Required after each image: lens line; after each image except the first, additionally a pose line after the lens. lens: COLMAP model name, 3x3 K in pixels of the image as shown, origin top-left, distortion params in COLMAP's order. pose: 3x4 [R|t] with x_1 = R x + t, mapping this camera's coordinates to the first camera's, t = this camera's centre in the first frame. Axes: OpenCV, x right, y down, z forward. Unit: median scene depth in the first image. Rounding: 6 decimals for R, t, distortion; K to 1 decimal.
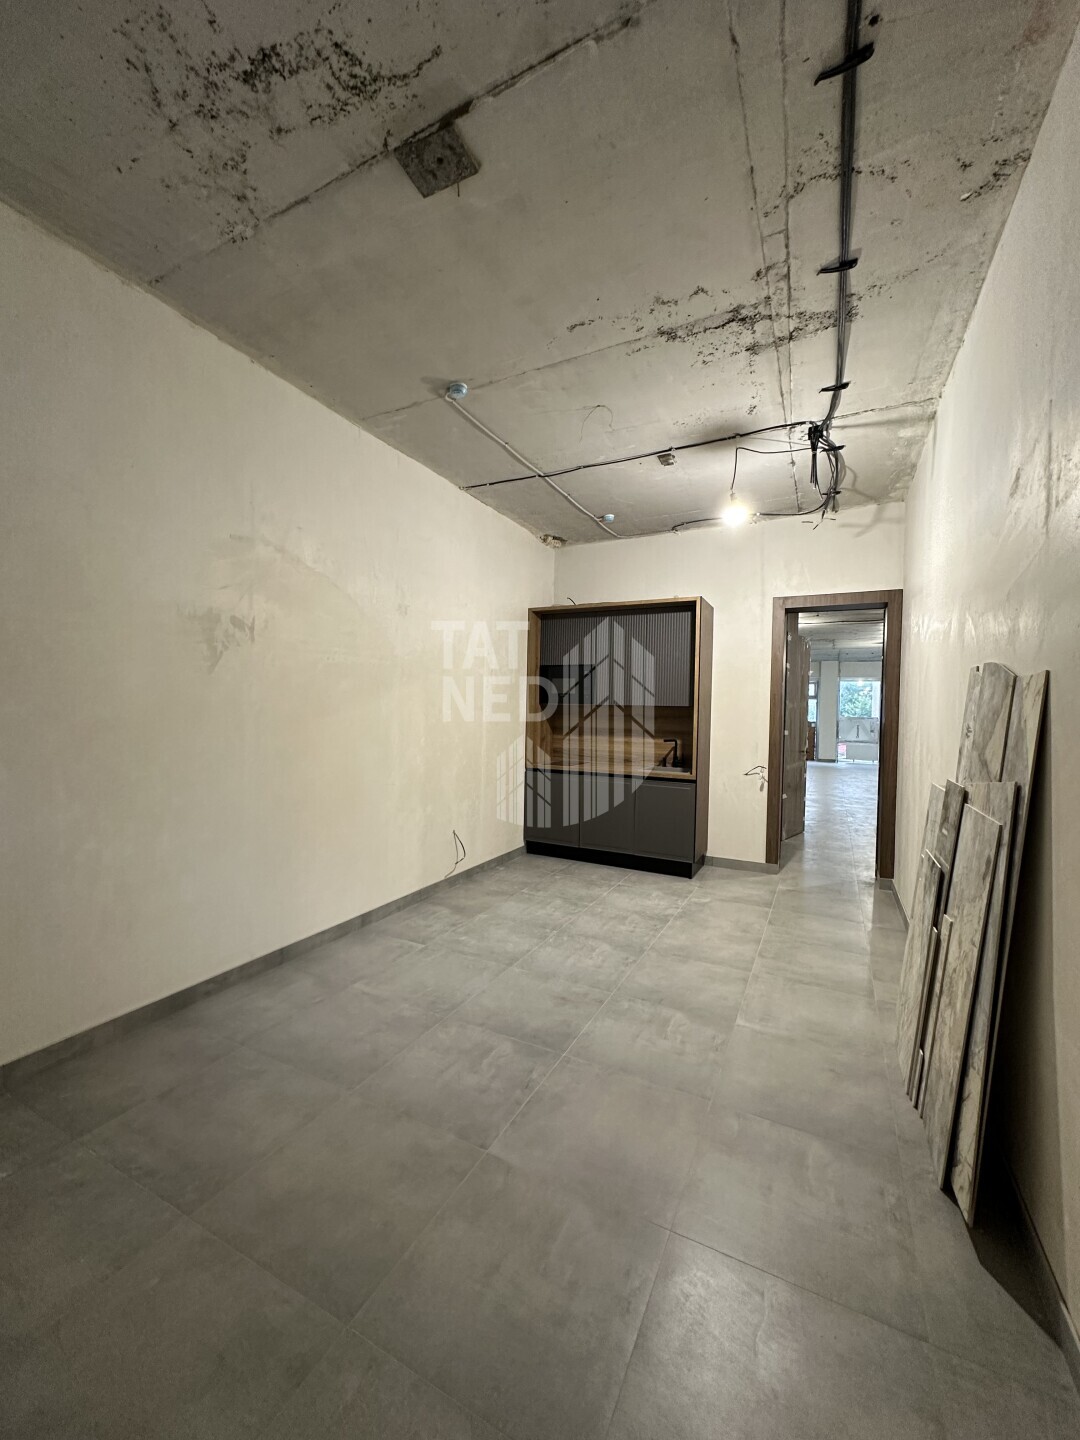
lens RADIAL K [[571.6, 0, 542.7], [0, 571.6, 723.7], [0, 0, 1]] dist [0.003731, -0.000112]
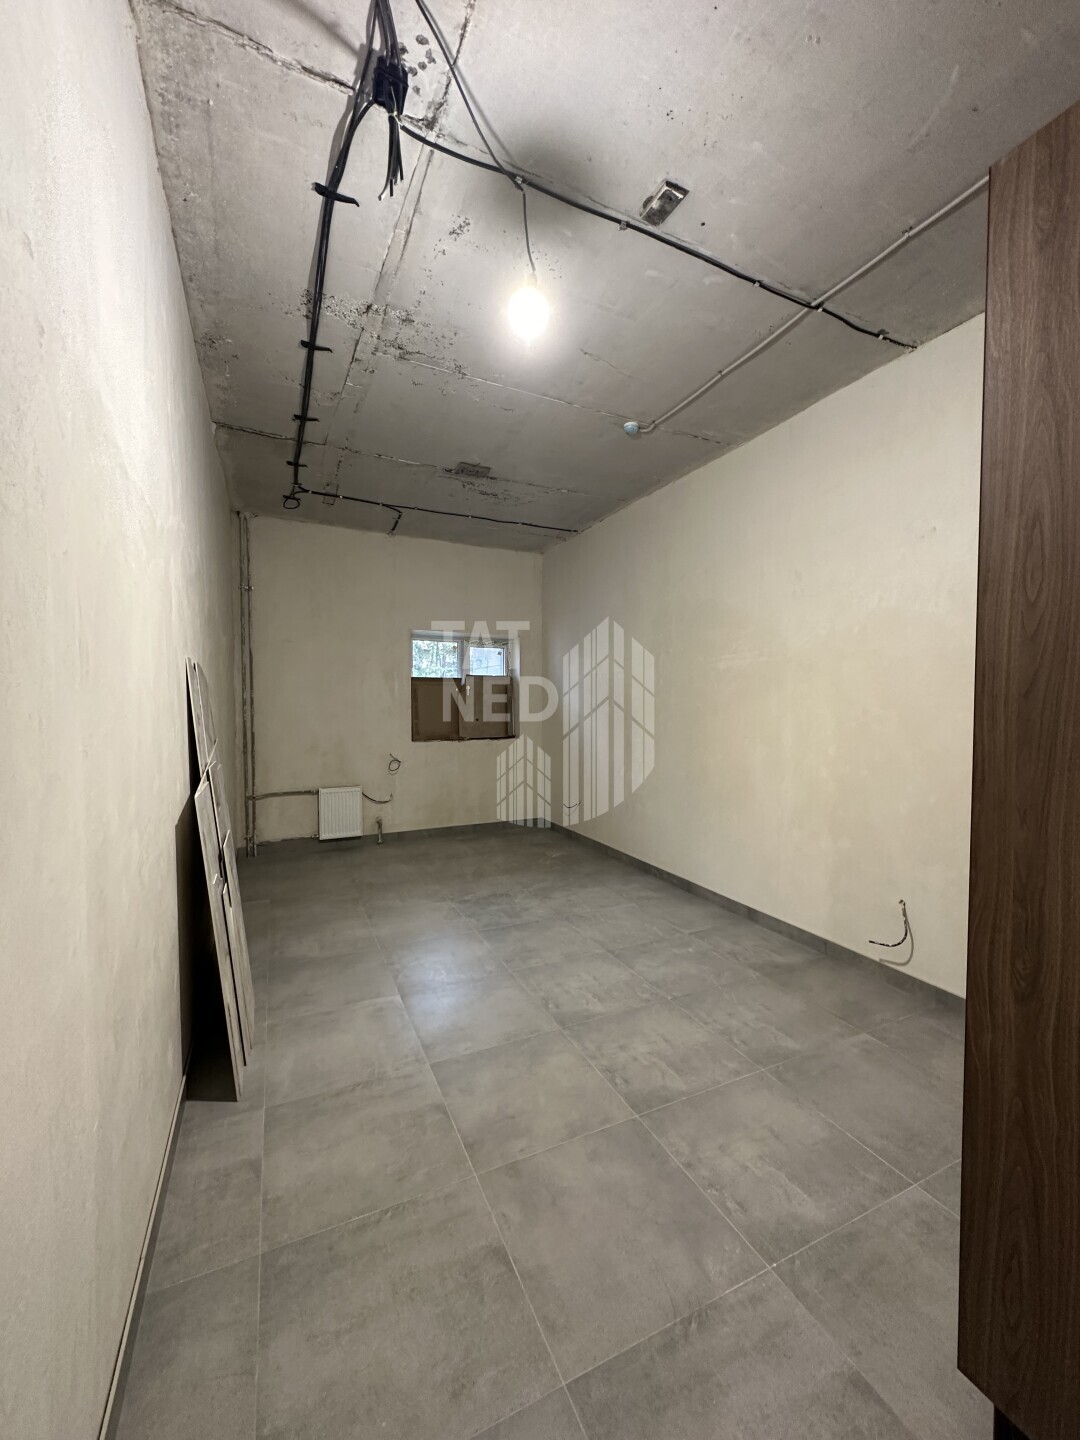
lens RADIAL K [[571.6, 0, 541.5], [0, 571.6, 725.9], [0, 0, 1]] dist [0.003731, -0.000112]
pose [[-0.617664, 0.009360, -0.786387, 0.767881], [-0.033084, 0.998735, 0.037873, -0.021131], [0.785746, 0.049410, -0.616573, 1.403822]]
